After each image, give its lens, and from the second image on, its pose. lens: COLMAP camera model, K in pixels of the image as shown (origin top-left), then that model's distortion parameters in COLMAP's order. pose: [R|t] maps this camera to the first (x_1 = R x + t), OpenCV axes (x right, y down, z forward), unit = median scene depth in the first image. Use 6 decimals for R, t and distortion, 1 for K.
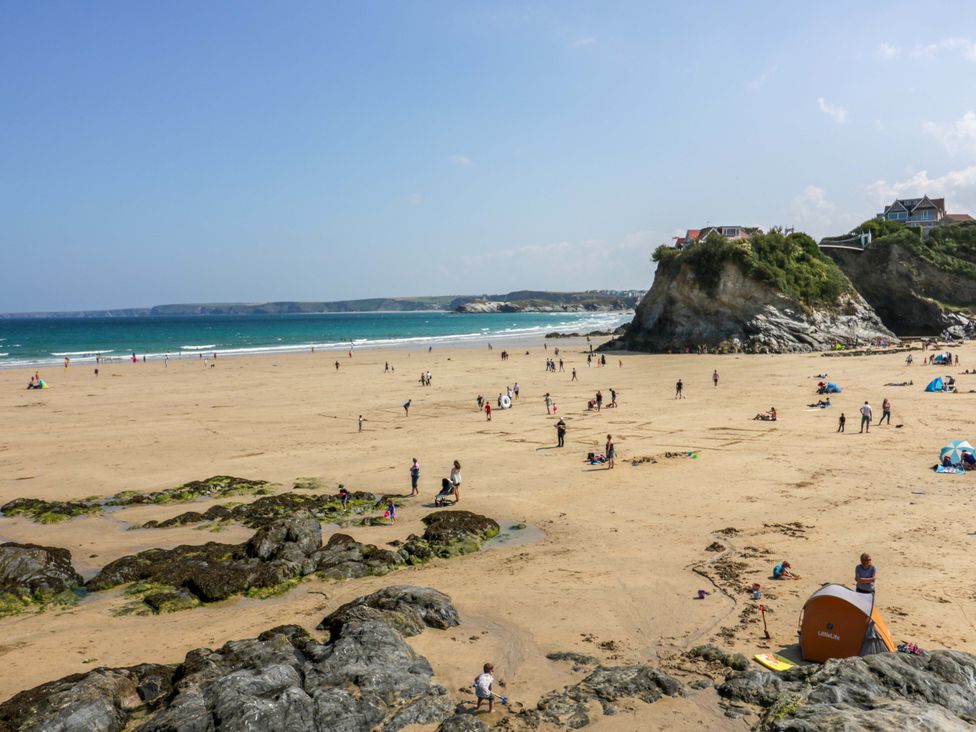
lens RADIAL K [[514.5, 0, 486.8], [0, 514.5, 359.8], [0, 0, 1]] dist [-0.012234, -0.000294]
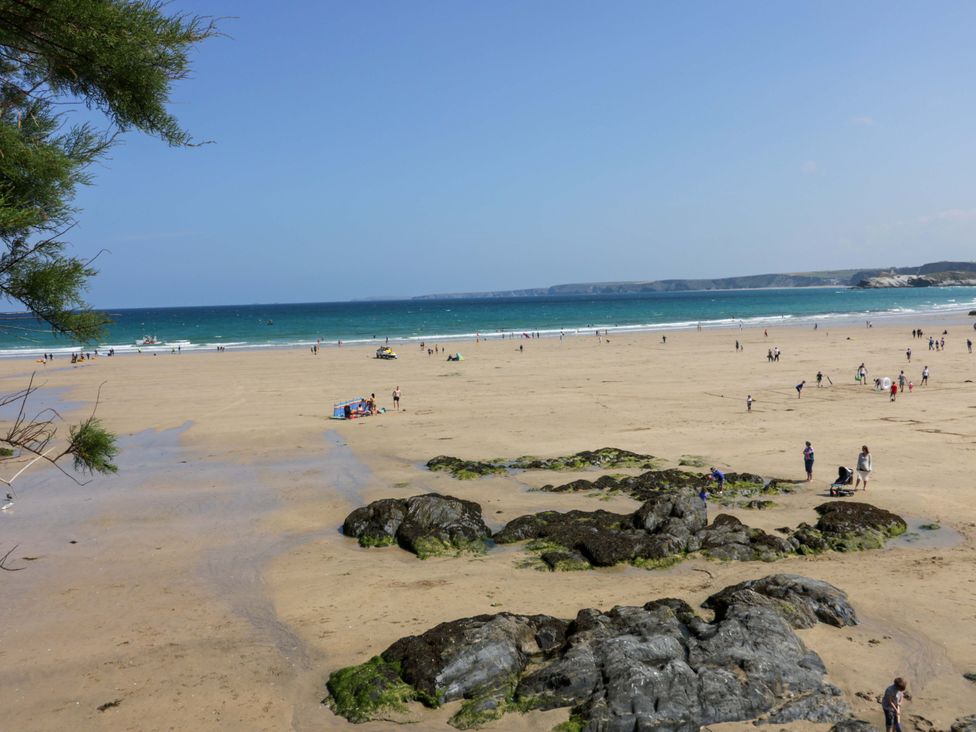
lens RADIAL K [[514.5, 0, 486.8], [0, 514.5, 359.8], [0, 0, 1]] dist [-0.012234, -0.000294]
pose [[0.956346, 0.019082, -0.291611, -0.450943], [-0.013354, 0.999677, 0.021622, 0.027404], [0.291930, -0.016784, 0.956292, -0.071306]]
